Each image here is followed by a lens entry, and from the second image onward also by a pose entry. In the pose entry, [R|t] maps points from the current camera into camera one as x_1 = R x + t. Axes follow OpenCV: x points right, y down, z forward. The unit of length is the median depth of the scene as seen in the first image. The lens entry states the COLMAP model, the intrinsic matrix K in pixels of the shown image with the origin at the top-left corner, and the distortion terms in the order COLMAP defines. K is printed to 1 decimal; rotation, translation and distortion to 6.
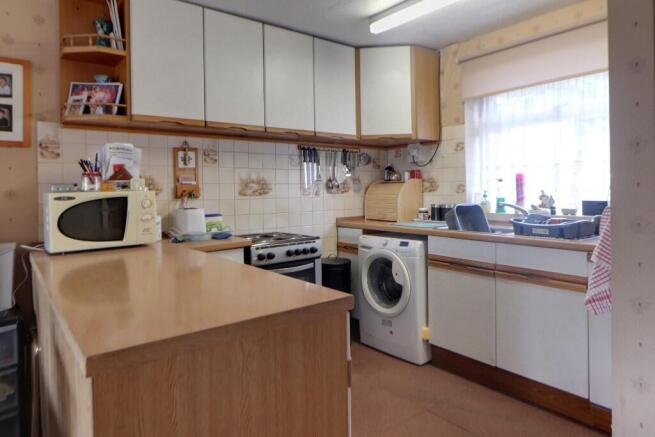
lens RADIAL K [[412.7, 0, 341.3], [0, 412.7, 191.6], [0, 0, 1]] dist [0.003002, 0.000624]
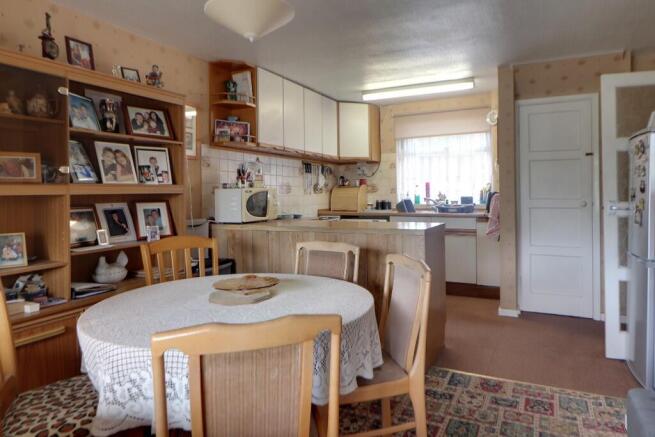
lens RADIAL K [[412.7, 0, 341.3], [0, 412.7, 191.6], [0, 0, 1]] dist [0.003002, 0.000624]
pose [[0.904575, 0.008073, 0.426238, -0.628355], [0.000458, 0.999802, -0.019907, 0.030221], [-0.426314, 0.018202, 0.904392, -0.442595]]
